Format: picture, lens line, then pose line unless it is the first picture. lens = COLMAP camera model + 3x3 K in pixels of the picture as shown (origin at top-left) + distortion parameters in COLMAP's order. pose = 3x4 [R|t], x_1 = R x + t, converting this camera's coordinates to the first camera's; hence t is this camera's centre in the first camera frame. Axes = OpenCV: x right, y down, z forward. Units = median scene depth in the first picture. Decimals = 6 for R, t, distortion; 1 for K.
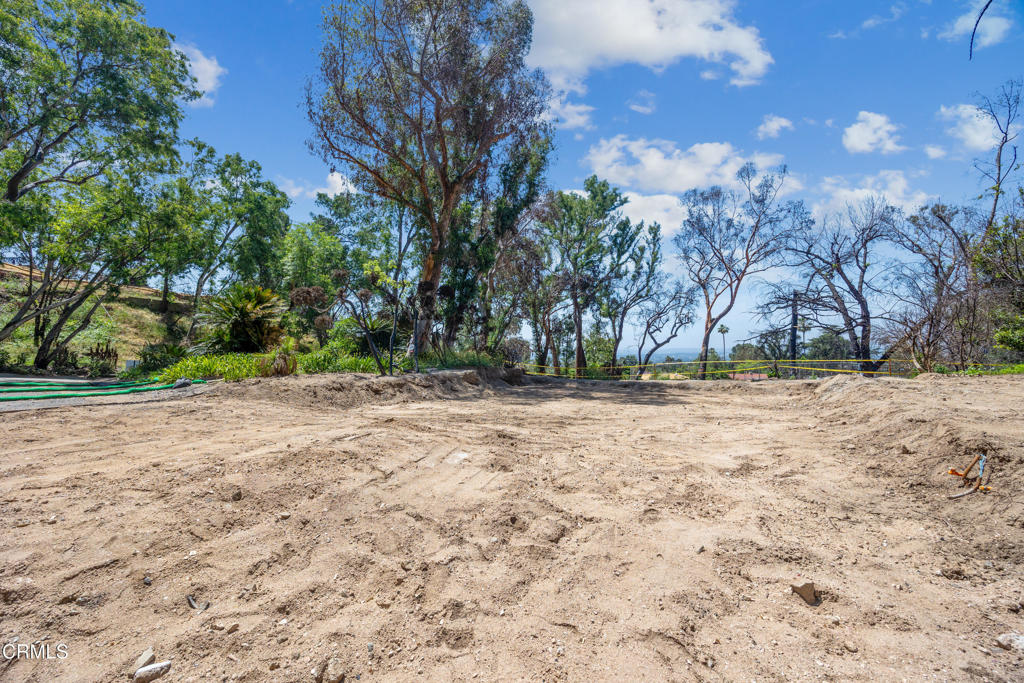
lens RADIAL K [[388.6, 0, 514.8], [0, 388.6, 340.0], [0, 0, 1]] dist [-0.001846, 0.000398]
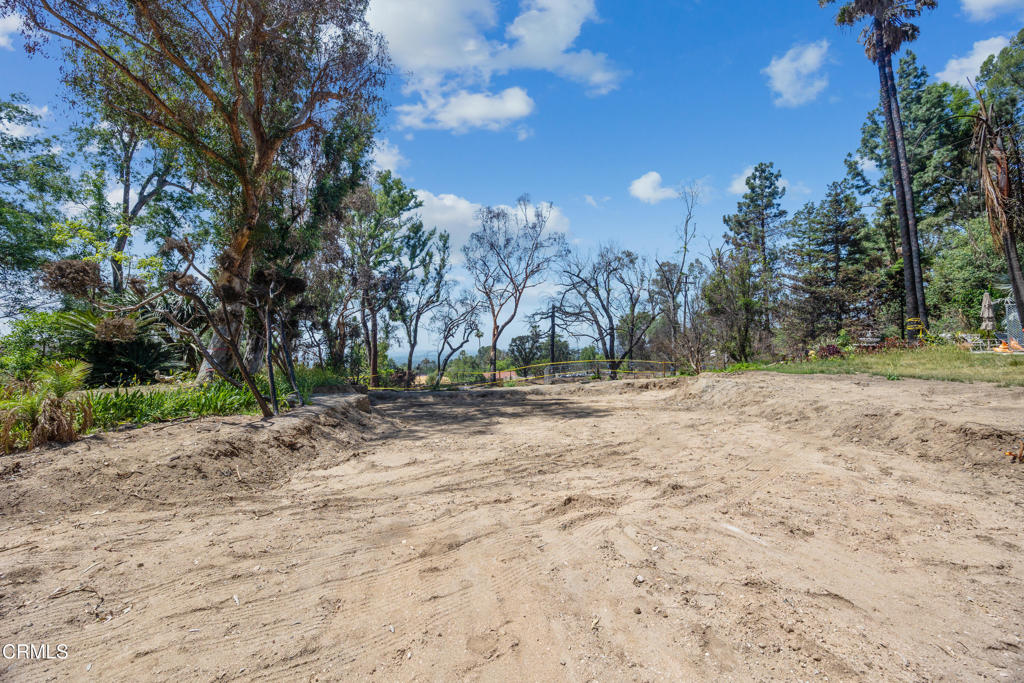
lens RADIAL K [[388.6, 0, 516.2], [0, 388.6, 340.3], [0, 0, 1]] dist [-0.001846, 0.000398]
pose [[0.825531, 0.004319, 0.564340, -0.068833], [-0.000193, 0.999973, -0.007372, -0.004965], [-0.564356, 0.005977, 0.825510, 0.049545]]
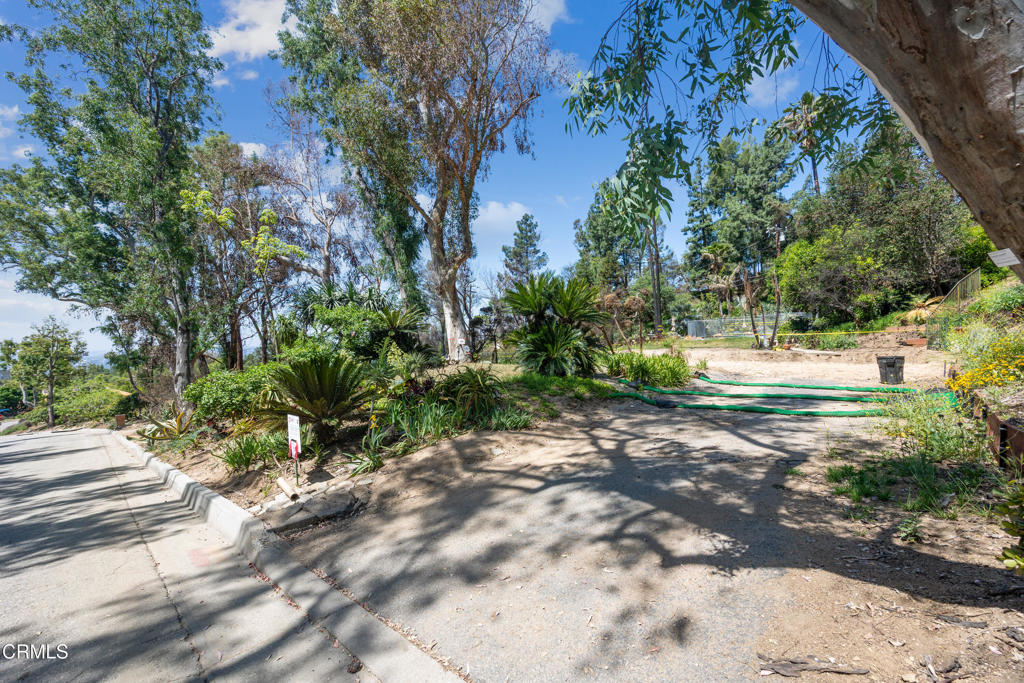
lens RADIAL K [[388.6, 0, 510.6], [0, 388.6, 340.2], [0, 0, 1]] dist [-0.001846, 0.000398]
pose [[0.228553, 0.000579, 0.973531, -0.448112], [0.003196, 0.999994, -0.001345, 0.003835], [-0.973526, 0.003419, 0.228550, 0.266429]]
